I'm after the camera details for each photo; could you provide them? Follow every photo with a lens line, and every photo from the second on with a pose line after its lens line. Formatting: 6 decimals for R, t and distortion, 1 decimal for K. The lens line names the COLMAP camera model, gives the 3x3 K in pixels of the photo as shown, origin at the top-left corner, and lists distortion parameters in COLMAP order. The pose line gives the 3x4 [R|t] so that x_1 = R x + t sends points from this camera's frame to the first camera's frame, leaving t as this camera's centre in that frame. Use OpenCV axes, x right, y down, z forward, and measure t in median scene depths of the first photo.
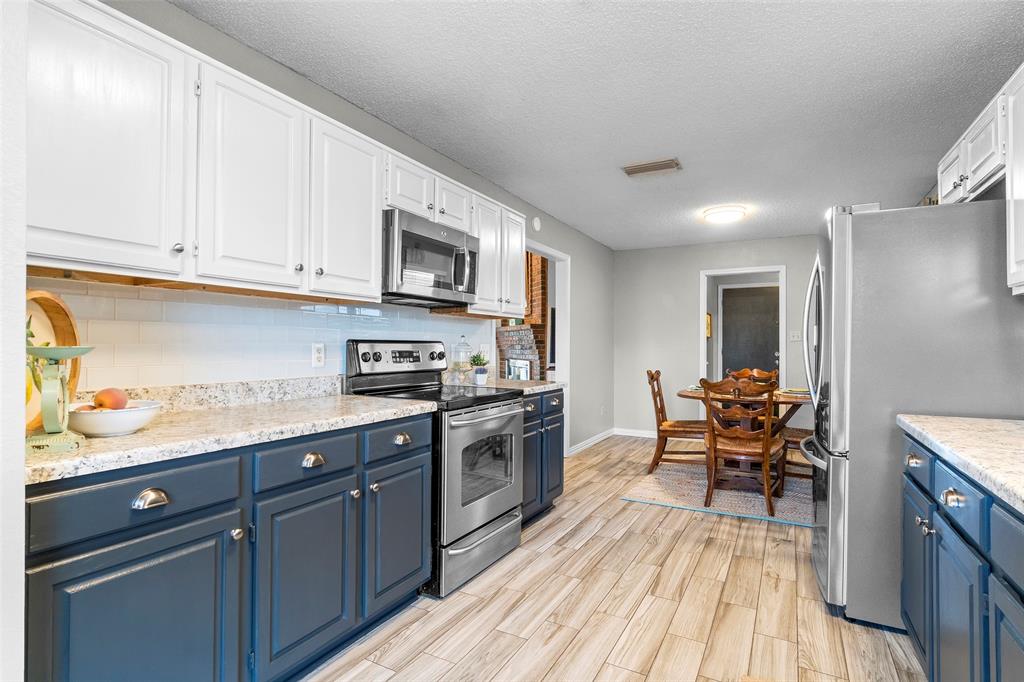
lens RADIAL K [[517.5, 0, 512.0], [0, 517.5, 341.0], [0, 0, 1]] dist [-0.000240, 0.000723]
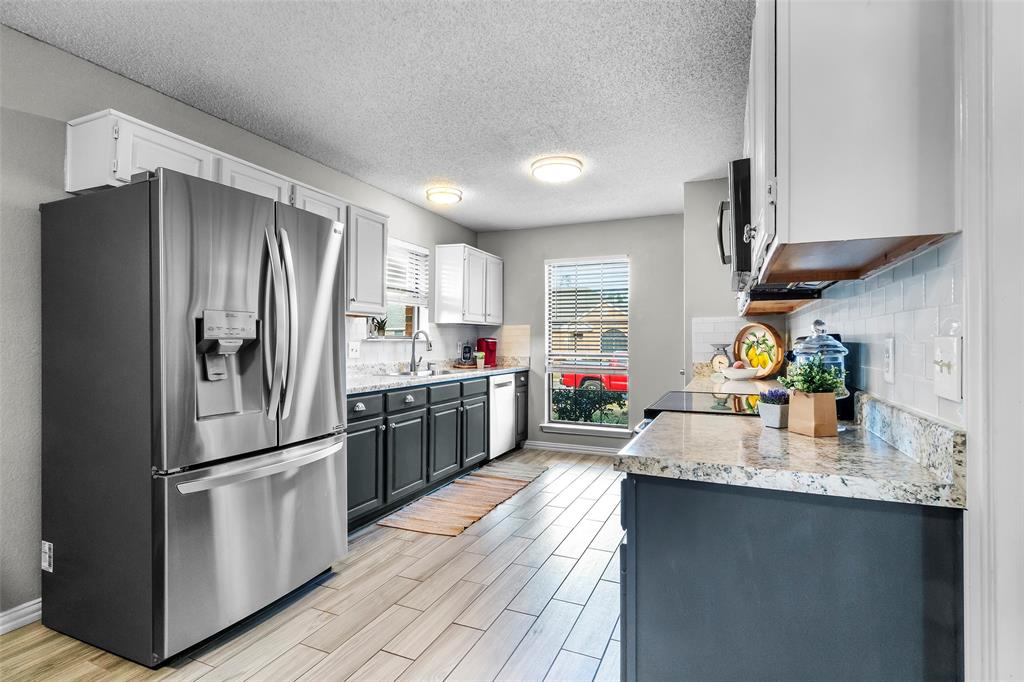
lens RADIAL K [[491.4, 0, 509.1], [0, 491.4, 338.1], [0, 0, 1]] dist [0.000265, 0.000127]
pose [[-0.997195, -0.007704, -0.074446, 0.252554], [-0.006155, 0.999760, -0.021023, 0.019157], [0.074591, -0.020506, -0.997003, 1.690951]]
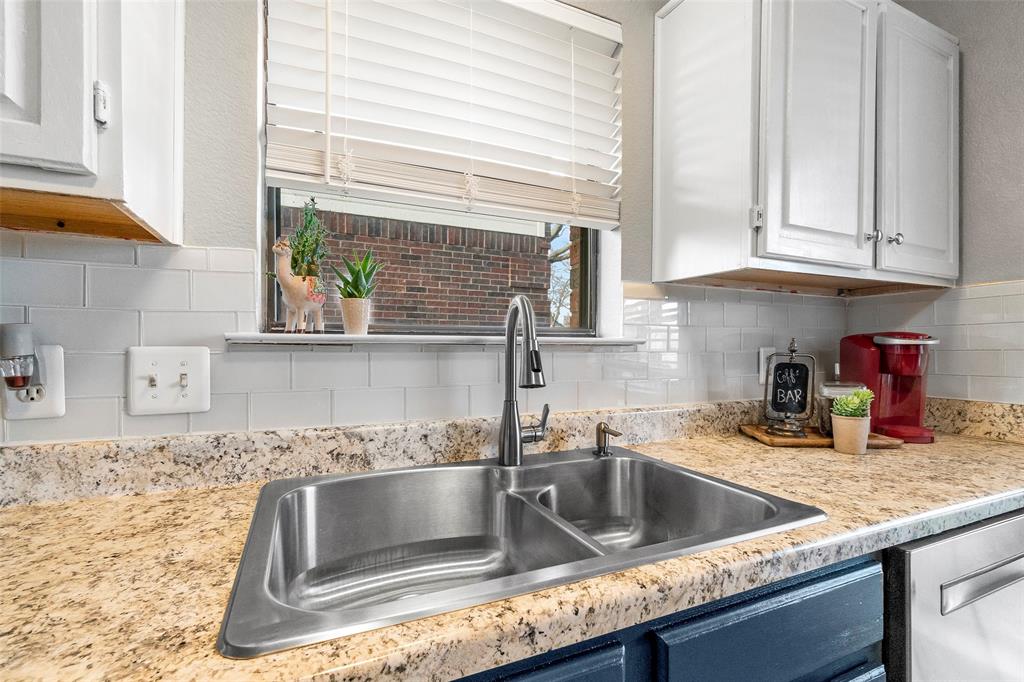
lens RADIAL K [[457.4, 0, 507.9], [0, 457.4, 345.1], [0, 0, 1]] dist [0.000075, 0.000583]
pose [[-0.792703, -0.006503, 0.609573, 0.217070], [-0.015044, 0.999847, -0.008898, 0.003055], [-0.609422, -0.016224, -0.792680, 0.426923]]
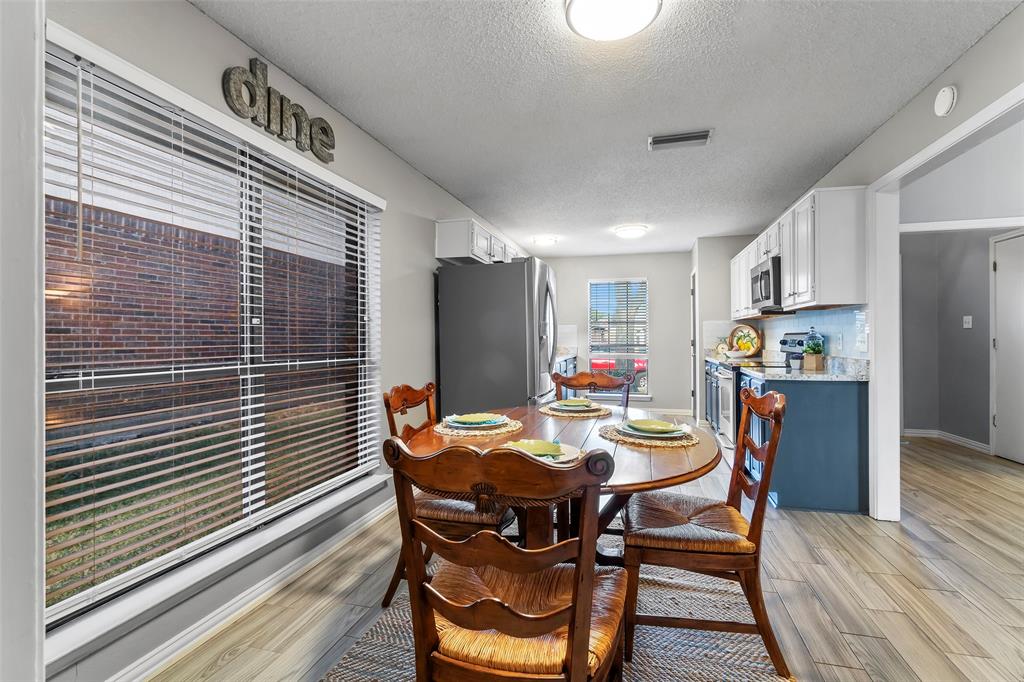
lens RADIAL K [[480.7, 0, 511.0], [0, 480.7, 338.1], [0, 0, 1]] dist [-0.002215, 0.000038]
pose [[-0.973613, -0.000933, -0.228205, 0.978613], [0.001788, 0.999930, -0.011717, 0.031570], [0.228200, -0.011816, -0.973543, 2.274773]]
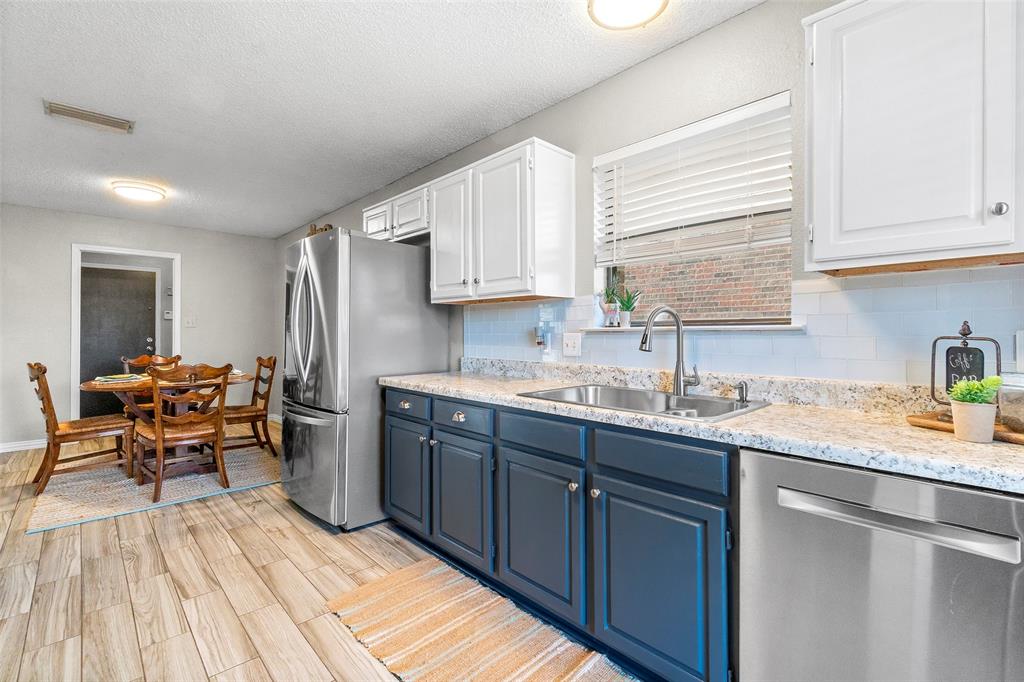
lens RADIAL K [[457.3, 0, 515.3], [0, 457.3, 332.9], [0, 0, 1]] dist [-0.000431, -0.000400]
pose [[0.312738, -0.002875, 0.949835, -0.278464], [-0.008658, 0.999945, 0.005877, 0.000288], [-0.949800, -0.010061, 0.312696, 0.156780]]
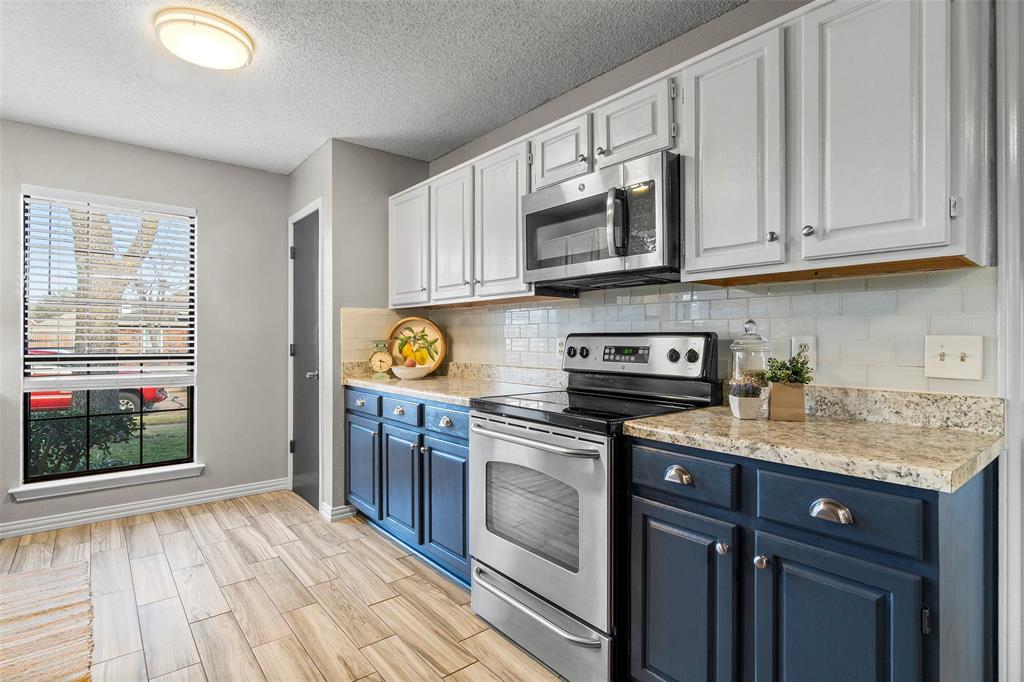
lens RADIAL K [[512.5, 0, 507.0], [0, 512.5, 337.5], [0, 0, 1]] dist [-0.001669, -0.000360]
pose [[-0.382508, -0.007408, -0.923923, 0.572347], [0.005939, 0.999927, -0.010476, 0.013079], [0.923933, -0.009495, -0.382436, 1.160662]]
